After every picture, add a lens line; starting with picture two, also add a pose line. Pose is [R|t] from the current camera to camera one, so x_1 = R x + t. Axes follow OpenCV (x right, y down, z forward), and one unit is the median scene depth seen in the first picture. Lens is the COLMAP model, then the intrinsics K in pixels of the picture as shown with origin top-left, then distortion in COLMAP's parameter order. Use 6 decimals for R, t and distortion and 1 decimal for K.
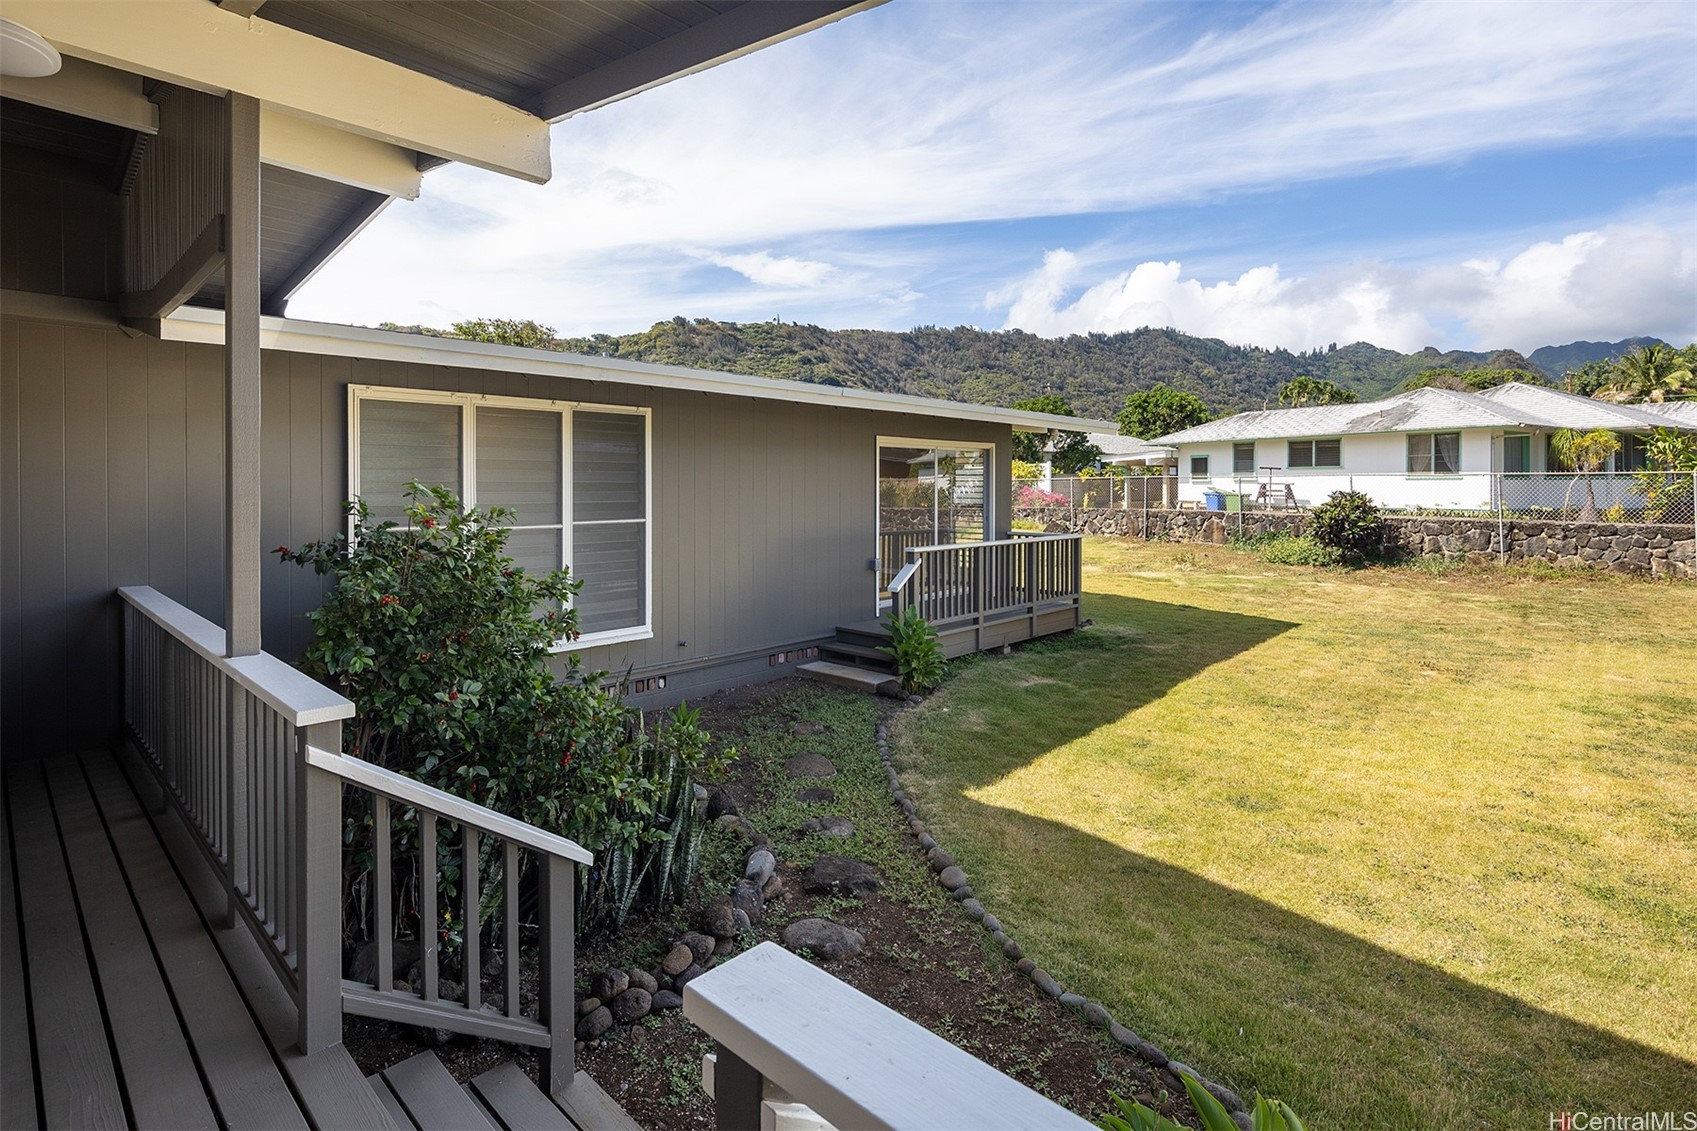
lens RADIAL K [[826.5, 0, 851.2], [0, 826.5, 498.2], [0, 0, 1]] dist [0.006578, -0.003490]
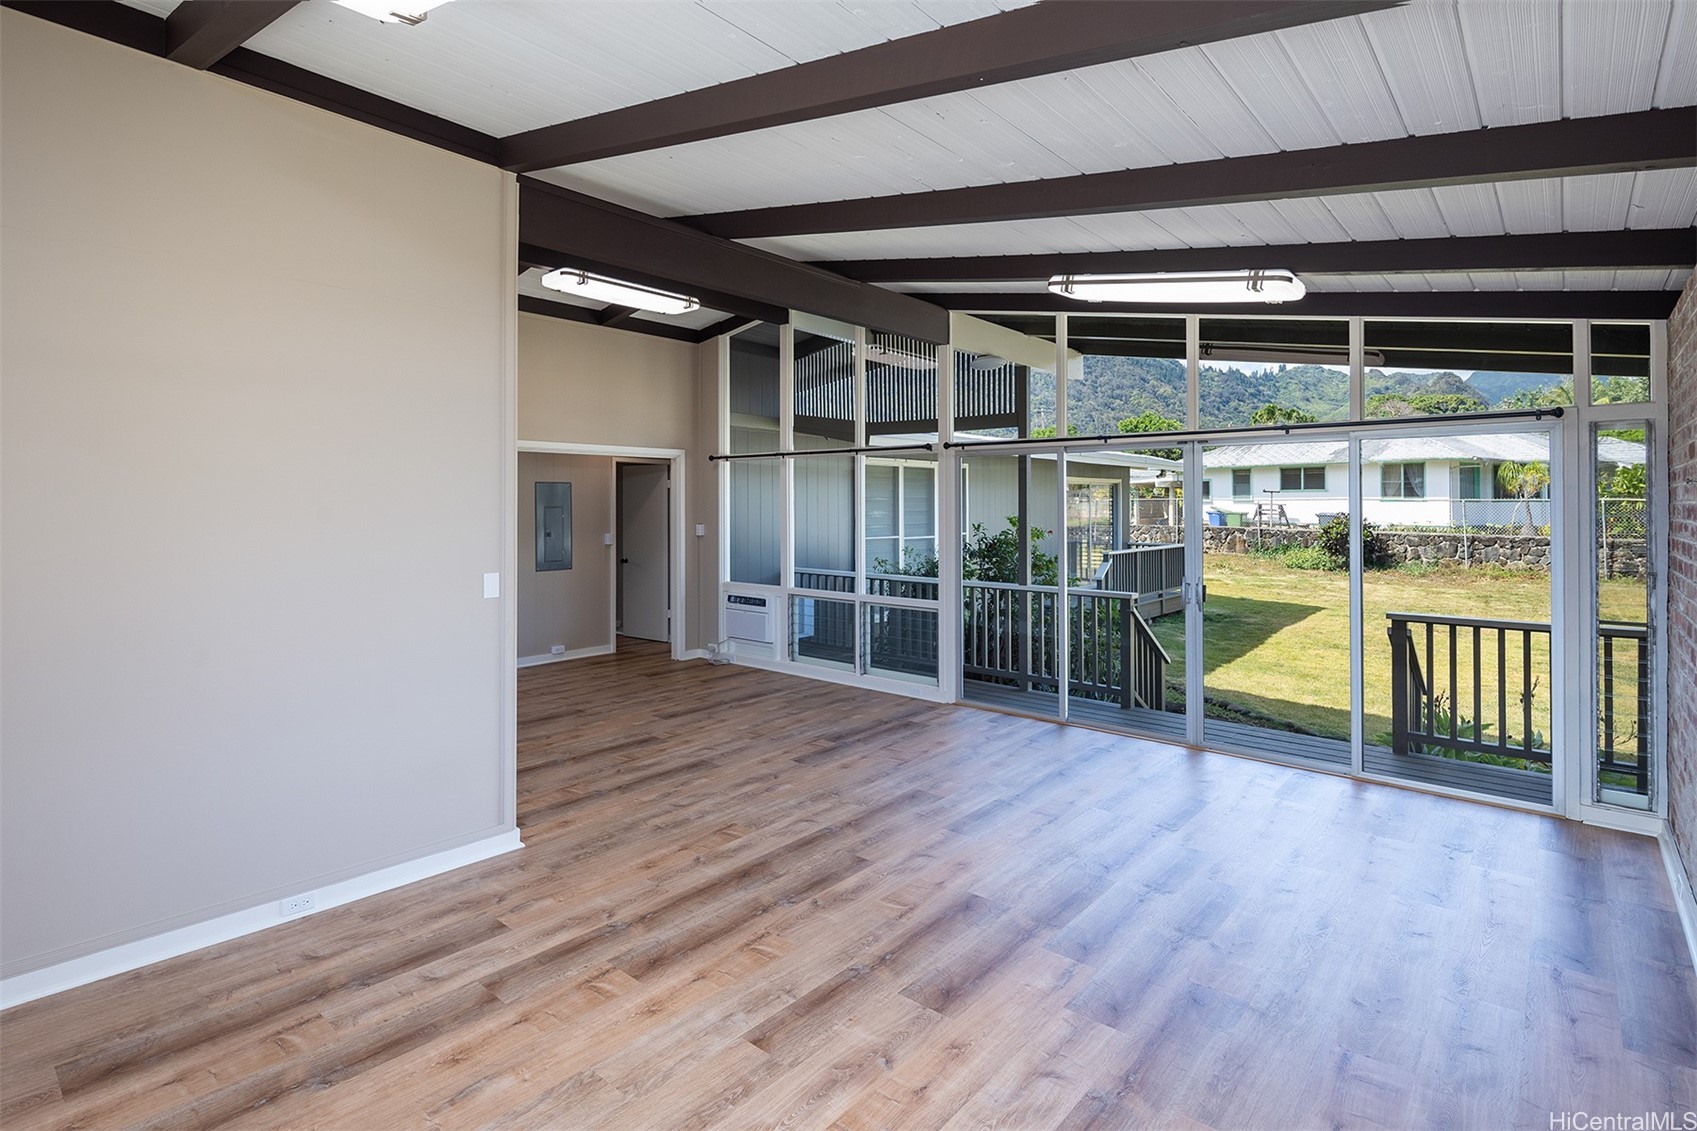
lens RADIAL K [[826.5, 0, 839.6], [0, 826.5, 499.3], [0, 0, 1]] dist [0.006578, -0.003490]
pose [[0.999323, 0.001951, 0.036735, -0.193998], [-0.001338, 0.999860, -0.016702, -0.005034], [-0.036762, 0.016641, 0.999185, -0.212437]]
